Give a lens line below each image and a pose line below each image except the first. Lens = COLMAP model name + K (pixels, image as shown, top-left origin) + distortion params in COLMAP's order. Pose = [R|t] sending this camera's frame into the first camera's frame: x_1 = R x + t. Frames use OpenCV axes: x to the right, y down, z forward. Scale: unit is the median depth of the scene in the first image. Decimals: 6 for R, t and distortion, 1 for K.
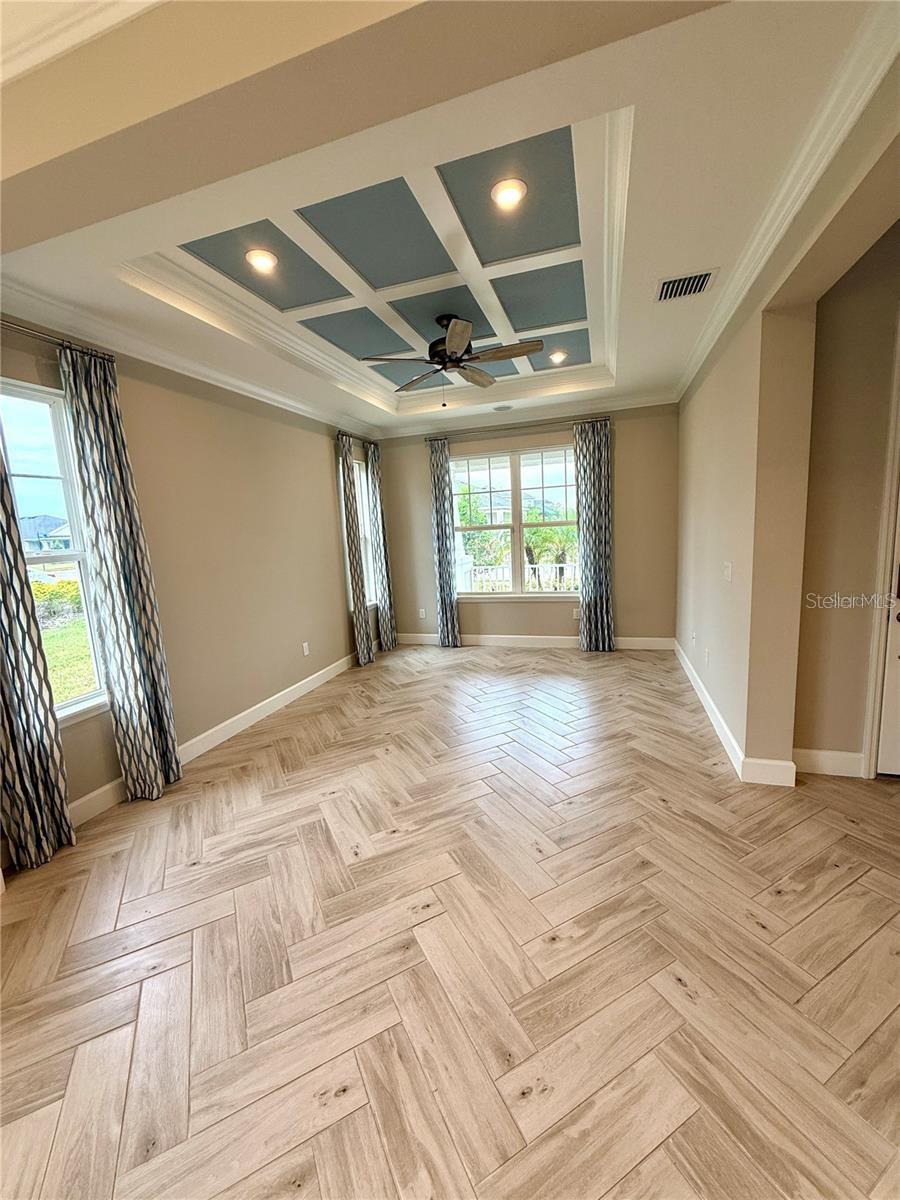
lens RADIAL K [[476.7, 0, 453.8], [0, 476.7, 599.8], [0, 0, 1]] dist [-0.000902, -0.000092]
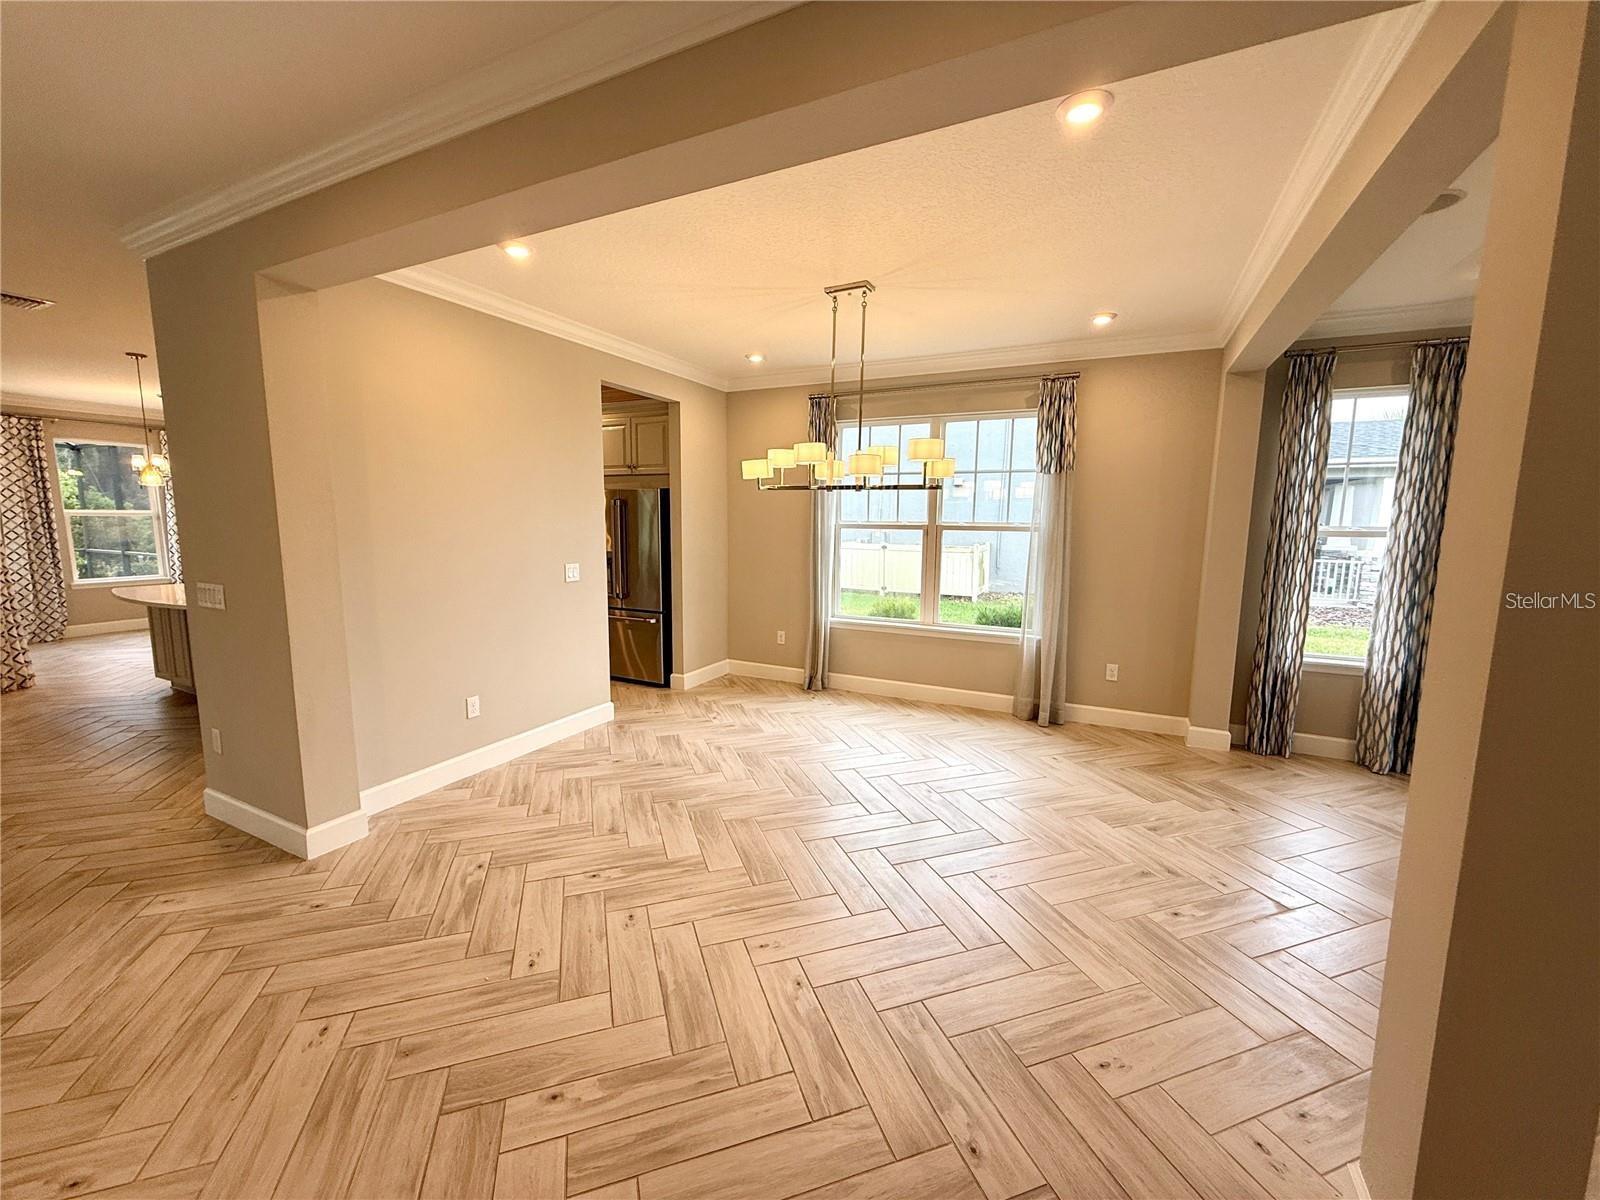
lens RADIAL K [[635.5, 0, 800.2], [0, 635.5, 604.2], [0, 0, 1]] dist [-0.000902, -0.000092]
pose [[-0.148396, 0.182527, -0.971937, 0.884697], [-0.151453, 0.967030, 0.204730, -0.029147], [0.977262, 0.177584, -0.115859, -0.129357]]
